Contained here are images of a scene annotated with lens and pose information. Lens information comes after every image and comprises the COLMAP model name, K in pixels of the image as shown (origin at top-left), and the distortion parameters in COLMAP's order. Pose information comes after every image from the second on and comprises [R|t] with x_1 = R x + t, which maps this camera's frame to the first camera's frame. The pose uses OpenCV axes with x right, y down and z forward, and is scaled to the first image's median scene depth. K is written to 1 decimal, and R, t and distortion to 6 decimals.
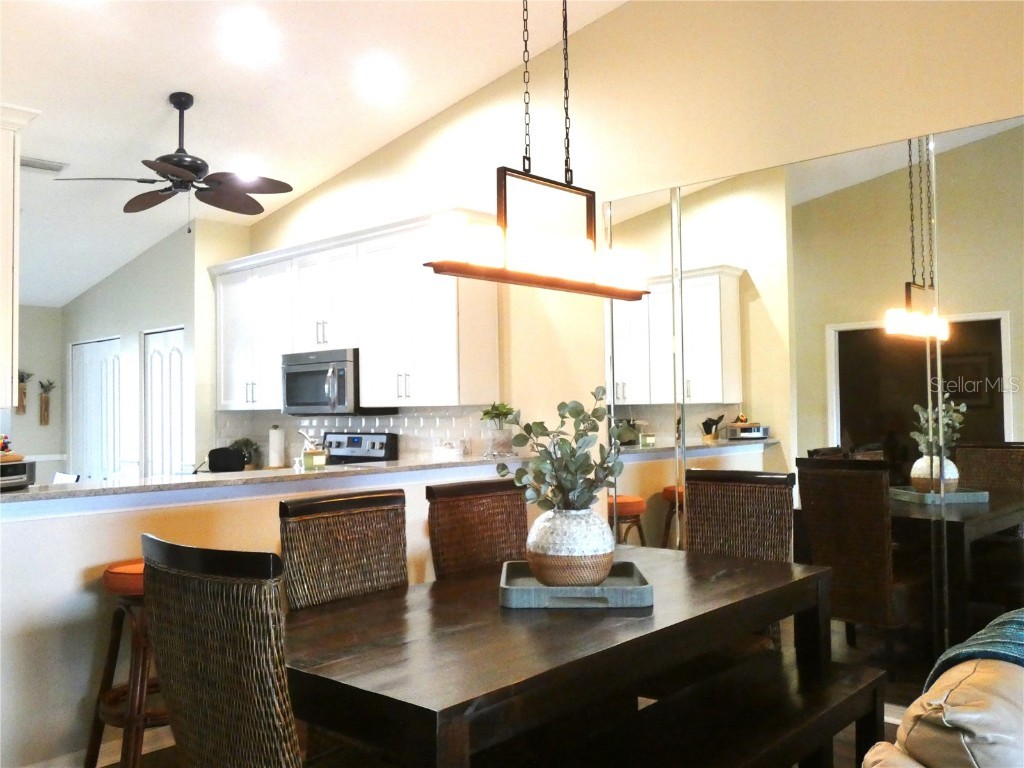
lens RADIAL K [[879.2, 0, 512.0], [0, 879.2, 384.0], [0, 0, 1]] dist [-0.004880, -0.001569]
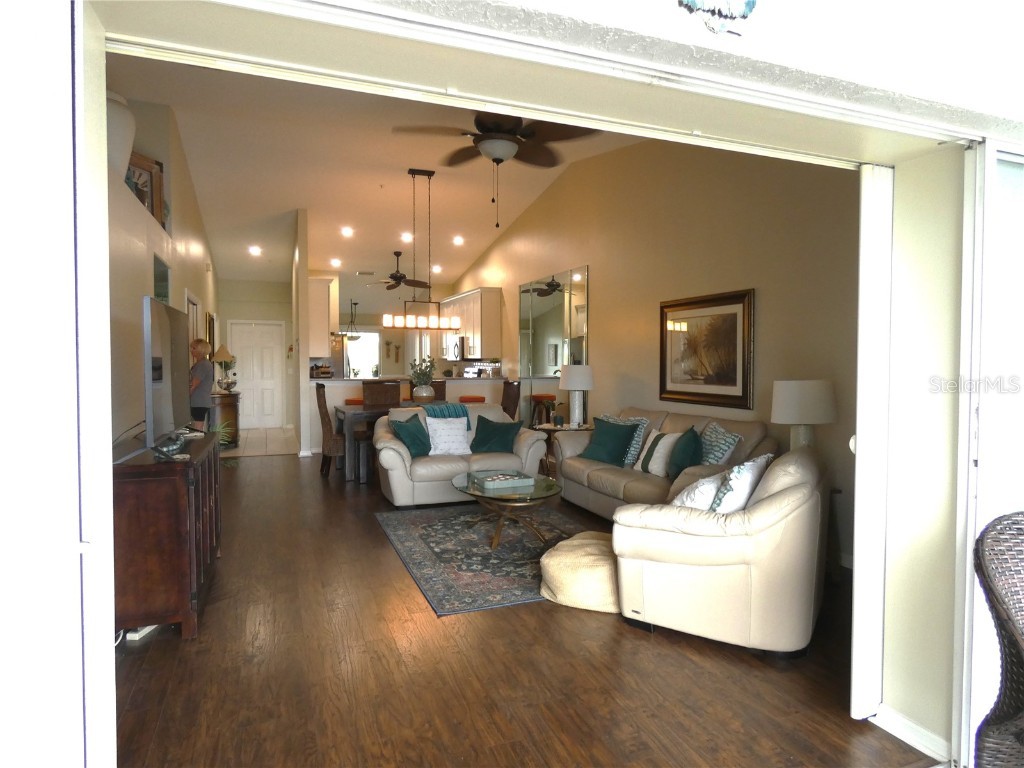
lens RADIAL K [[625.5, 0, 512.0], [0, 625.5, 384.0], [0, 0, 1]] dist [0.018139, -0.026546]
pose [[0.895530, 0.035844, -0.443555, 0.646314], [-0.002901, 0.997200, 0.074727, -0.031599], [0.444992, -0.065633, 0.893126, -0.521370]]
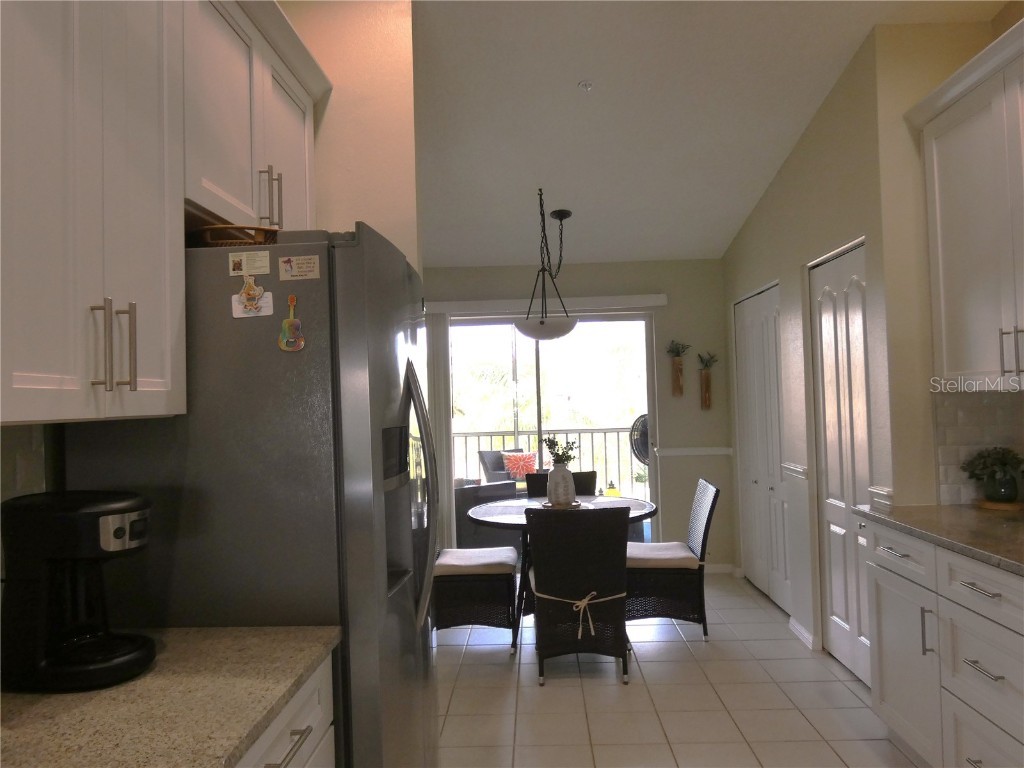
lens RADIAL K [[742.5, 0, 512.0], [0, 742.5, 384.0], [0, 0, 1]] dist [-0.042533, 0.000328]
pose [[0.649102, -0.020940, -0.760413, -0.166013], [0.046449, 0.998847, 0.012144, 0.008955], [0.759282, -0.043203, 0.649326, 0.517018]]
